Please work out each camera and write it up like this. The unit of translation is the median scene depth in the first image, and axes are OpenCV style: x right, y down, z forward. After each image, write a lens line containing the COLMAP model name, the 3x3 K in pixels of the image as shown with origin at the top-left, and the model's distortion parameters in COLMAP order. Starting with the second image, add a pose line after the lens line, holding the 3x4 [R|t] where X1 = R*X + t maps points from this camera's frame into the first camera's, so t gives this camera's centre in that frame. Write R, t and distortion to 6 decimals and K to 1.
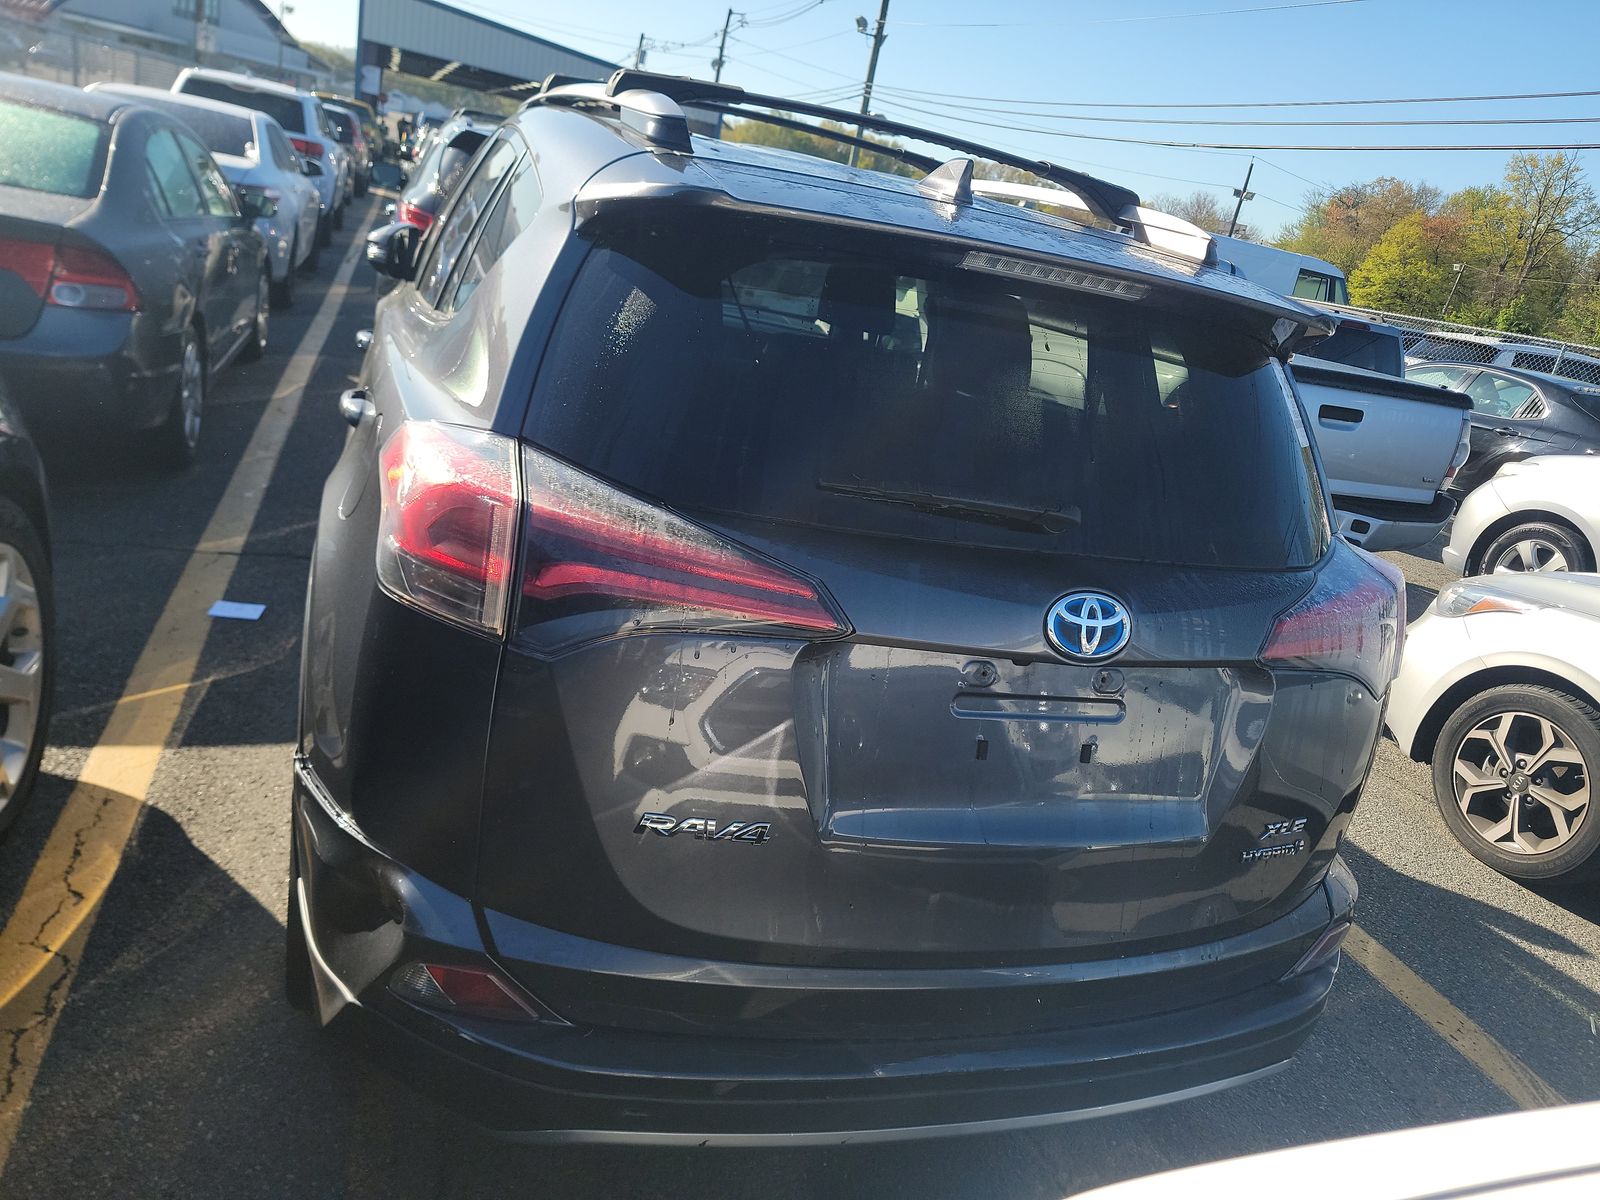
lens RADIAL K [[1143.1, 0, 800.0], [0, 1143.1, 600.0], [0, 0, 1]] dist [0.088900, -0.079206]
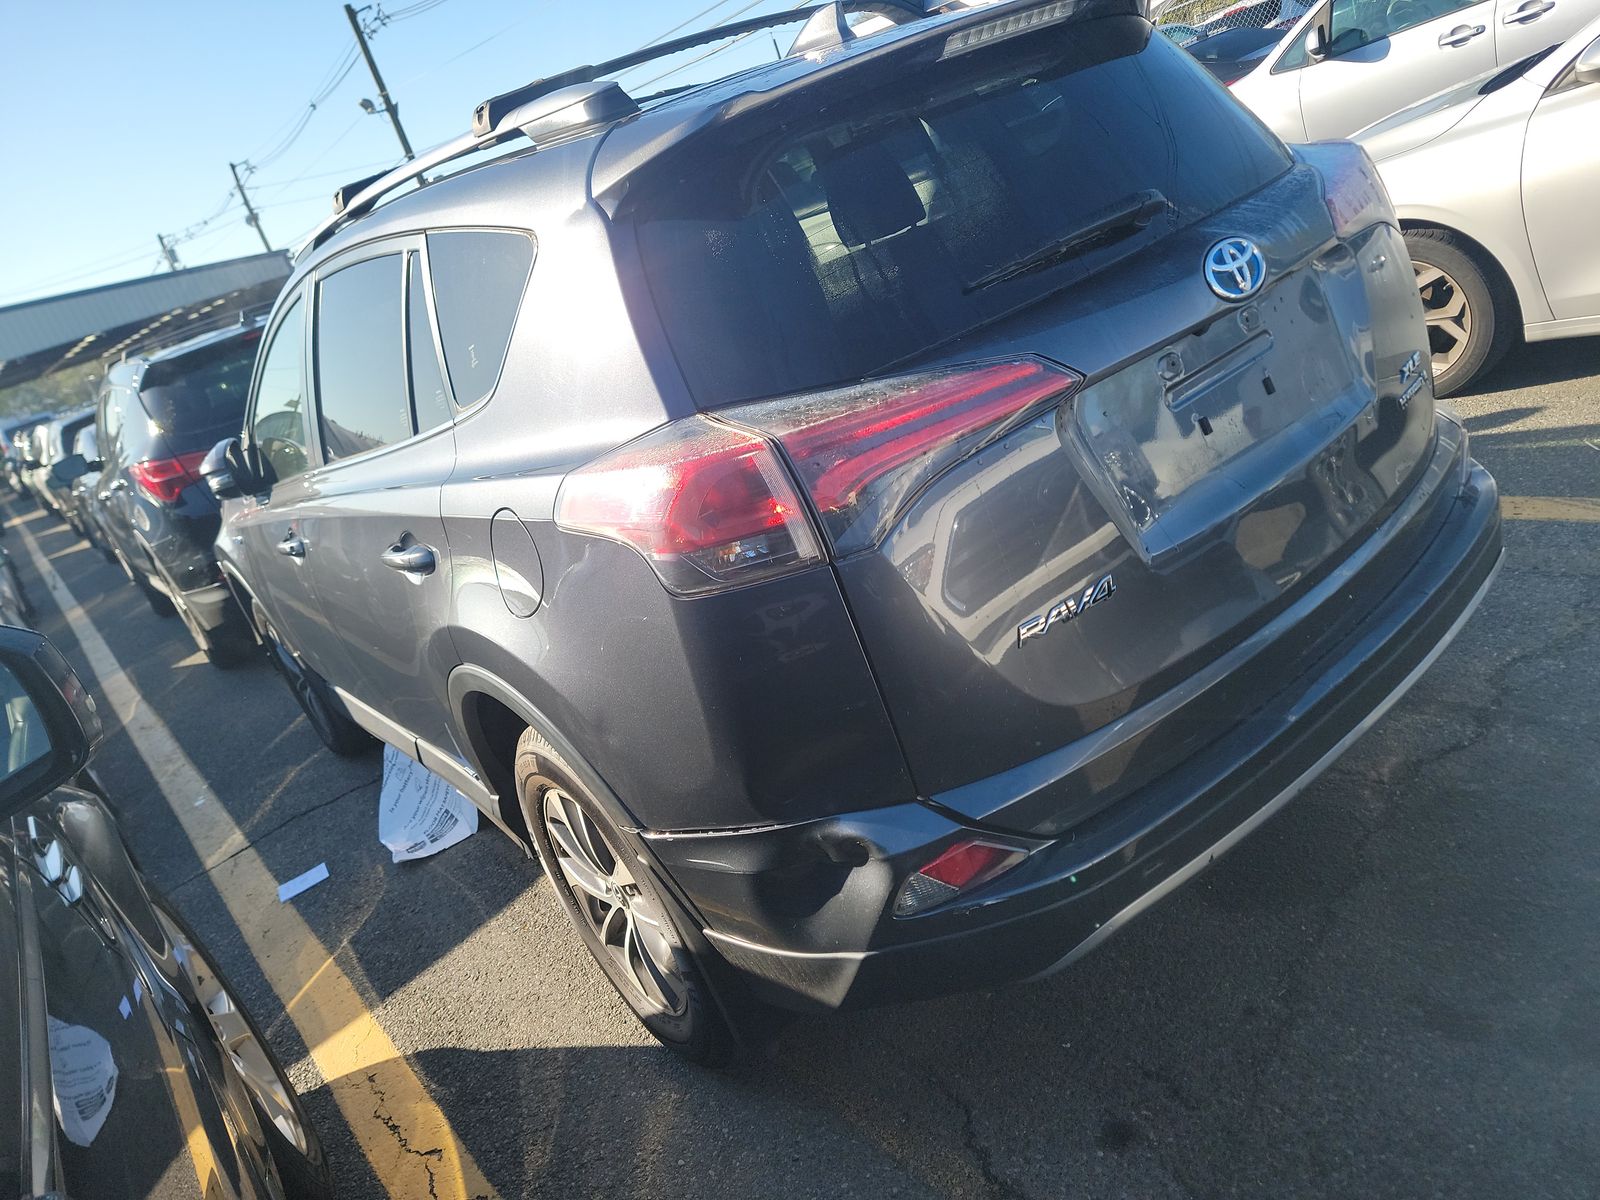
lens RADIAL K [[1144.1, 0, 828.1], [0, 1144.1, 597.2], [0, 0, 1]] dist [0.083268, -0.076360]
pose [[0.814620, -0.559968, 0.151096, -0.191185], [0.558240, 0.827672, 0.057689, 0.000767], [-0.157362, 0.037353, 0.986834, -0.010977]]
